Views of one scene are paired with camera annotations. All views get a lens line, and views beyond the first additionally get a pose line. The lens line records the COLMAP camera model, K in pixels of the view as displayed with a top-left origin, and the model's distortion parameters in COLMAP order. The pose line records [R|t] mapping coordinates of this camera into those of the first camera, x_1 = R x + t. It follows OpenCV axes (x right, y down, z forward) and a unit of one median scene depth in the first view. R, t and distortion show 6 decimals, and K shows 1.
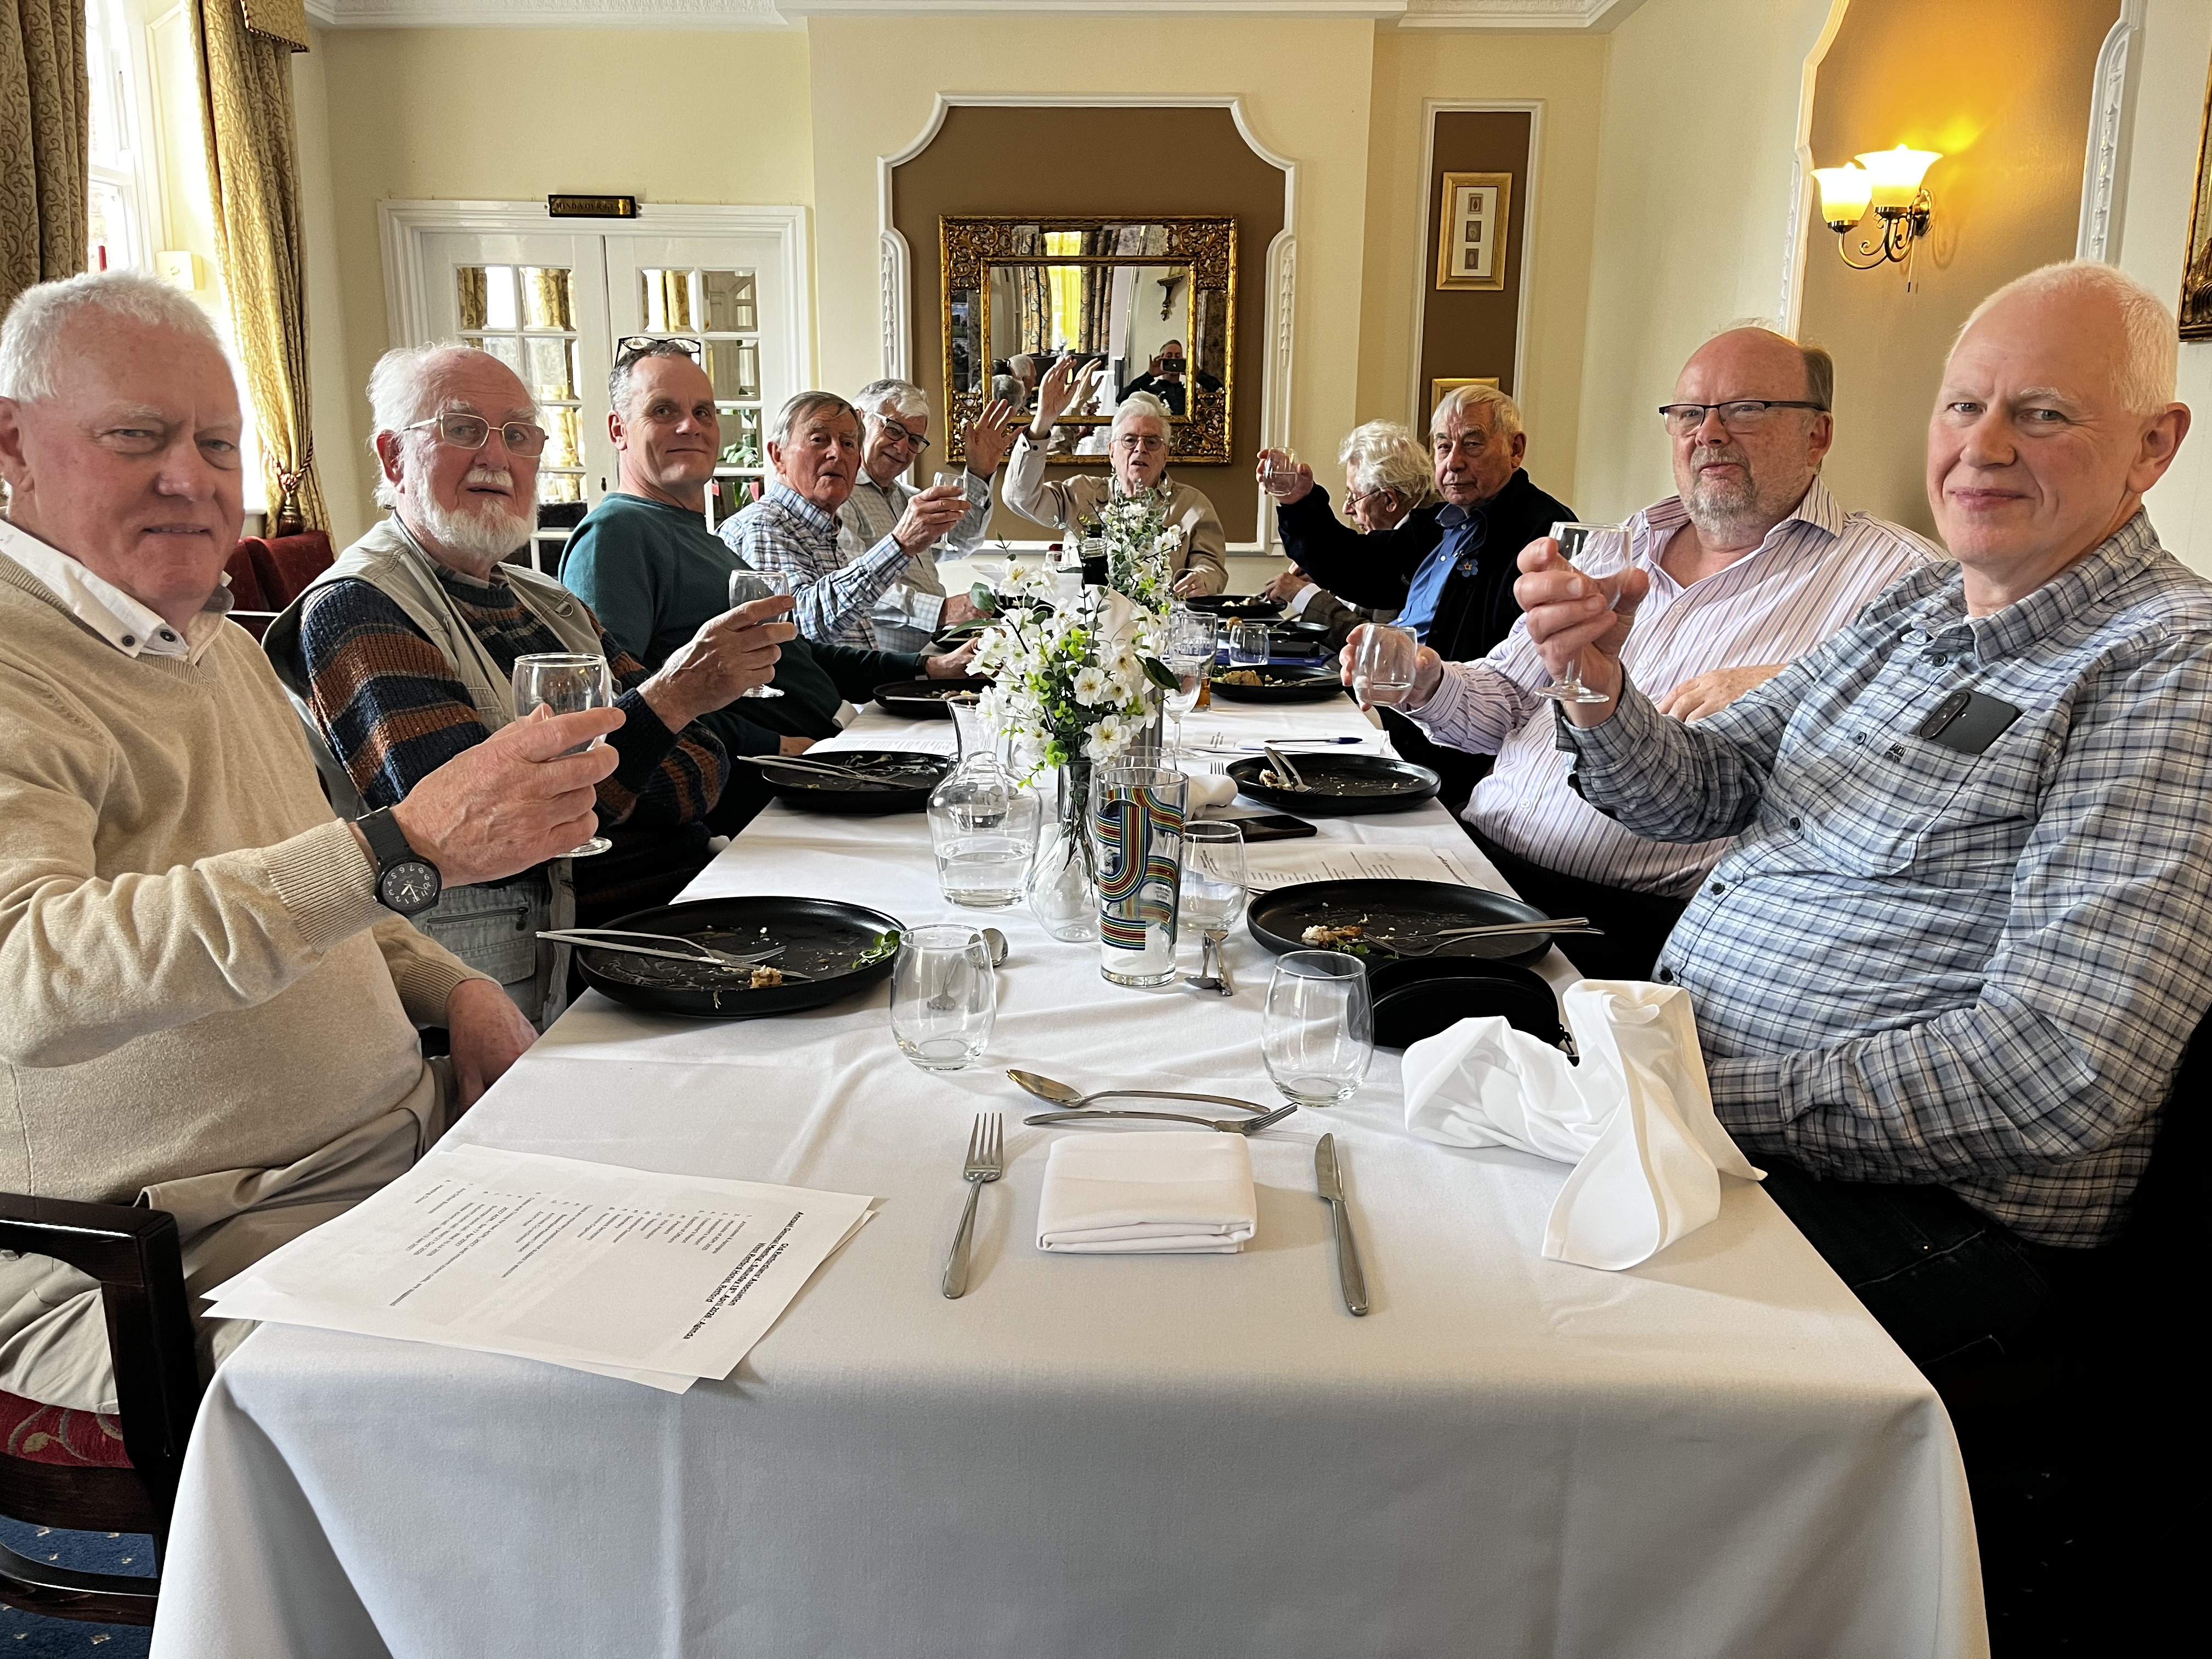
lens RADIAL K [[1683.5, 0, 1106.0], [0, 1683.5, 829.5], [0, 0, 1]] dist [0.004998, -0.040808]
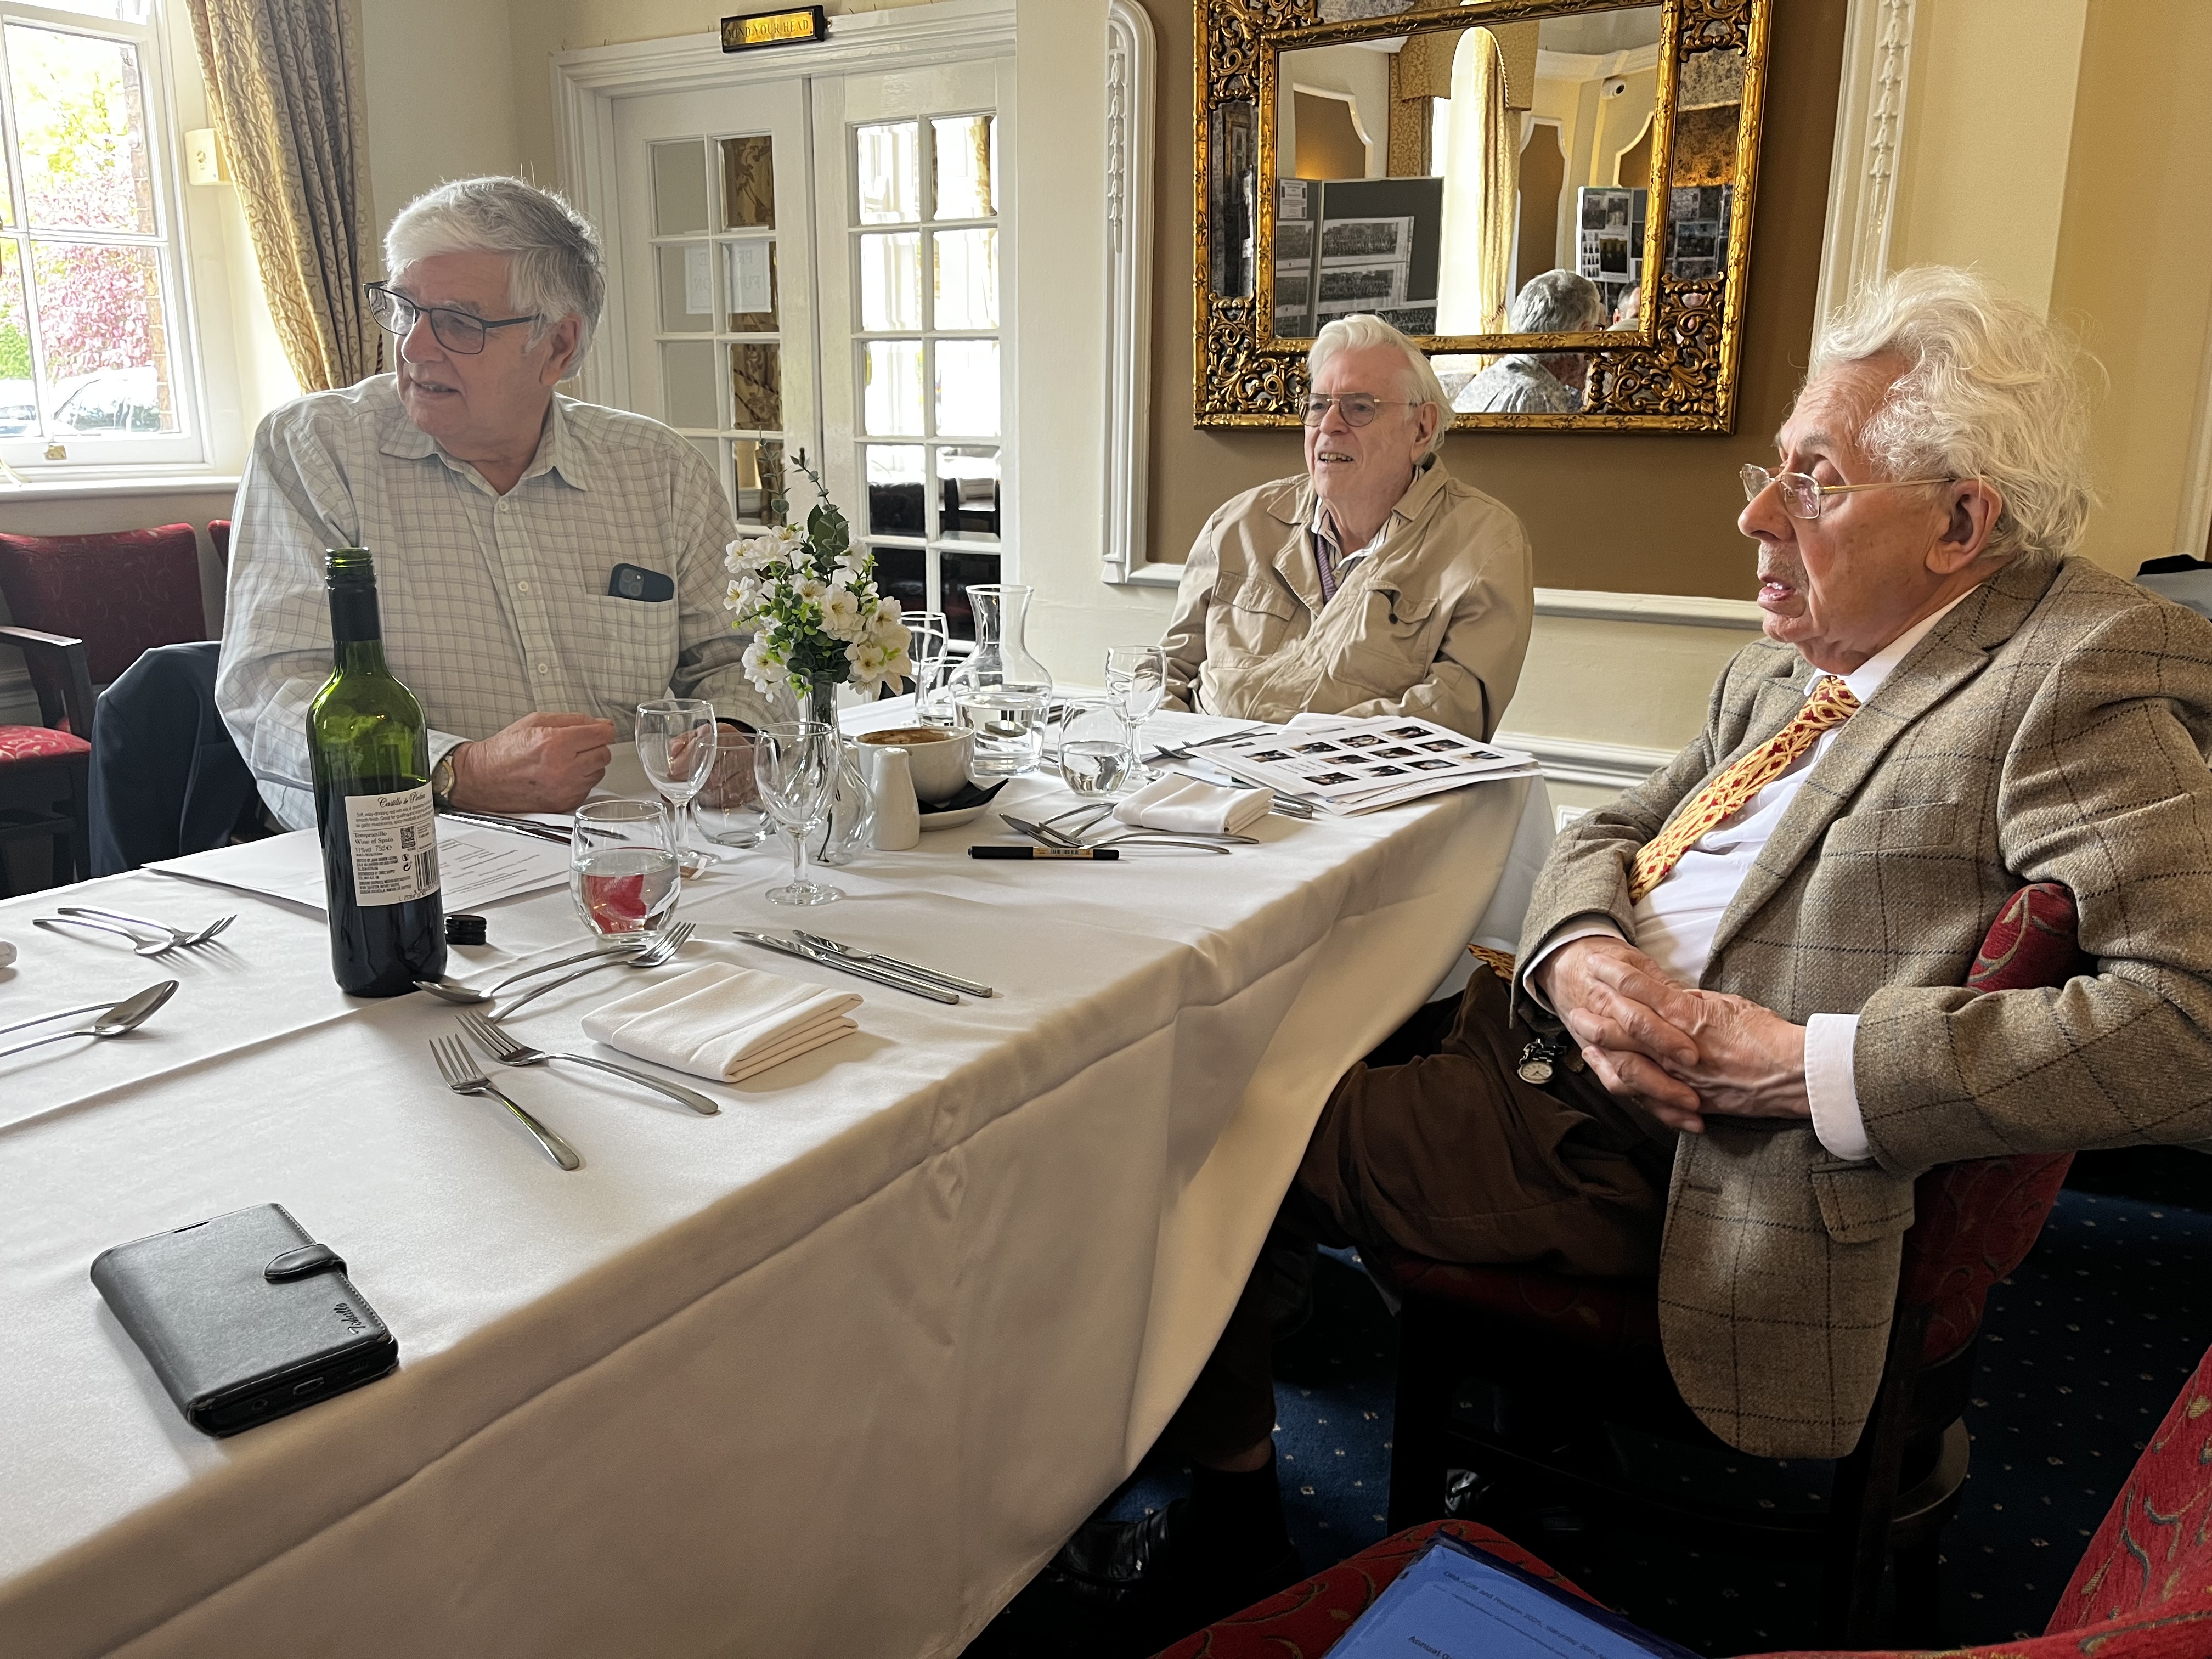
lens RADIAL K [[1683.5, 0, 1106.0], [0, 1683.5, 829.5], [0, 0, 1]] dist [0.004998, -0.040808]
pose [[0.860778, 0.123785, -0.493699, 0.569240], [-0.117101, 0.992119, 0.044585, -0.365860], [0.495327, 0.019435, 0.868489, 1.724313]]
